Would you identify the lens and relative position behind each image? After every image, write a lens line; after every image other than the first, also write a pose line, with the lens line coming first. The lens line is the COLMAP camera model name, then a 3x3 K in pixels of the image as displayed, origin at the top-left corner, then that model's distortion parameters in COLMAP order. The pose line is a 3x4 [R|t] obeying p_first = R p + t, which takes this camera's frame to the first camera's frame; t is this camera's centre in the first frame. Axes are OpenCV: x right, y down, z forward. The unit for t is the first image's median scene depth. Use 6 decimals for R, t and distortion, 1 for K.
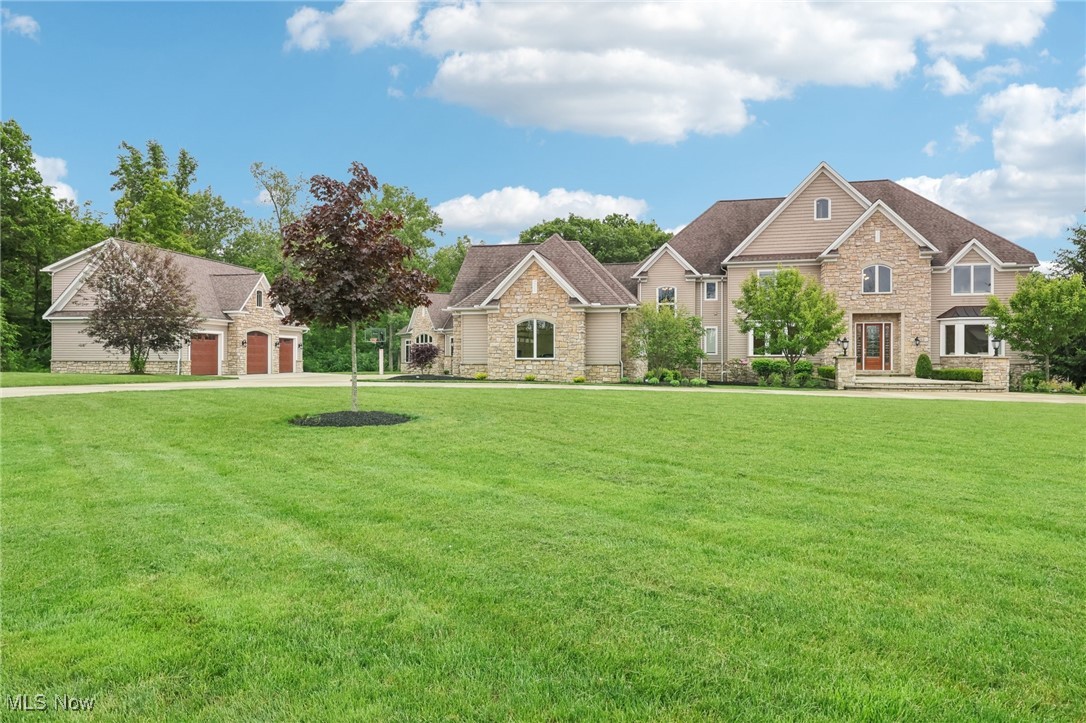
lens RADIAL K [[697.5, 0, 546.7], [0, 697.5, 361.2], [0, 0, 1]] dist [-0.001602, 0.002100]
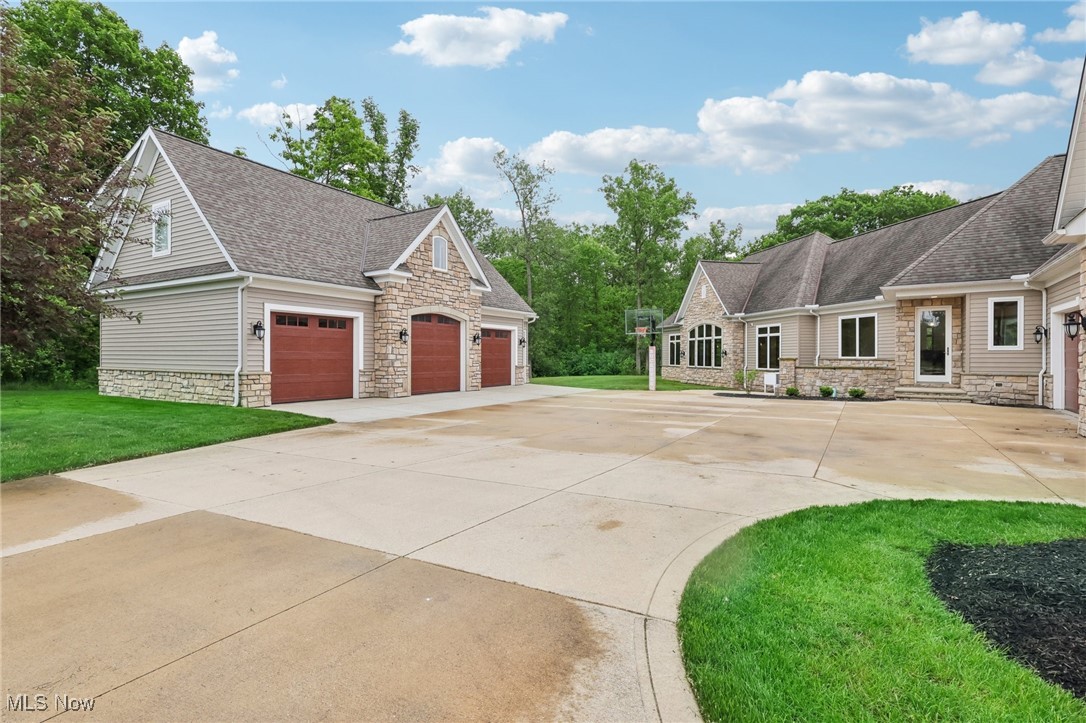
lens RADIAL K [[511.2, 0, 556.7], [0, 511.2, 360.6], [0, 0, 1]] dist [-0.003852, 0.000750]
pose [[0.942521, 0.001354, -0.334143, -0.225625], [0.000276, 0.999988, 0.004830, -0.010116], [0.334146, -0.004644, 0.942510, 0.761223]]
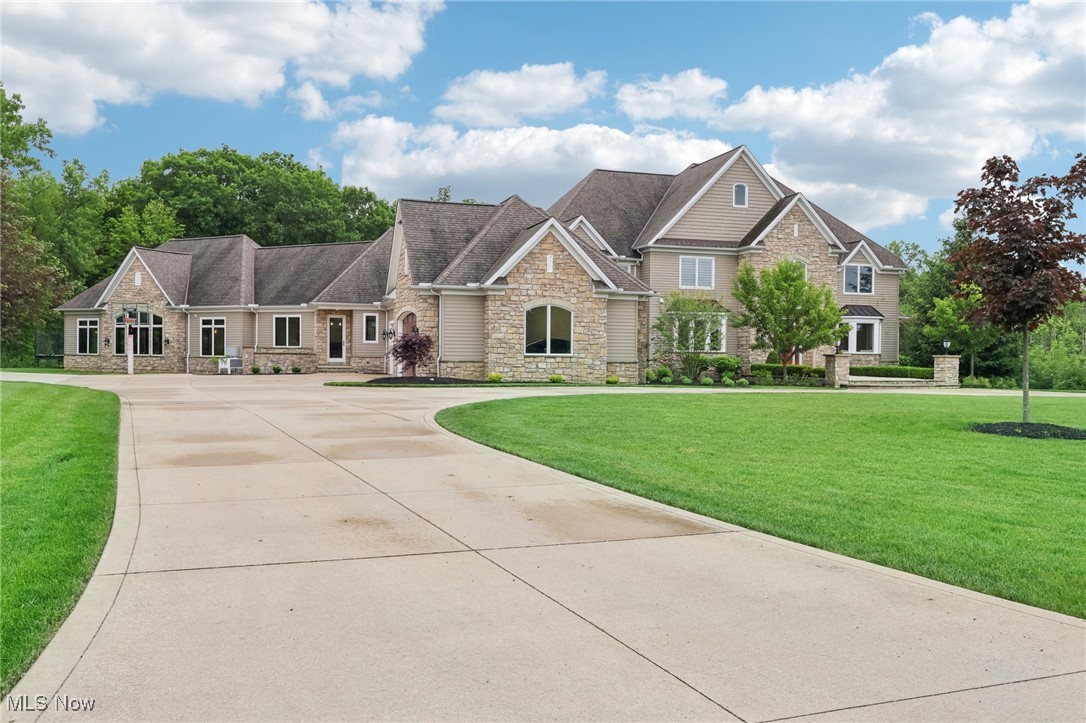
lens RADIAL K [[907.4, 0, 541.9], [0, 907.4, 361.2], [0, 0, 1]] dist [-0.012477, -0.015497]
pose [[0.844583, 0.001303, 0.535423, -0.482843], [-0.007583, 0.999926, 0.009528, -0.004968], [-0.535371, -0.012108, 0.844530, 0.110833]]
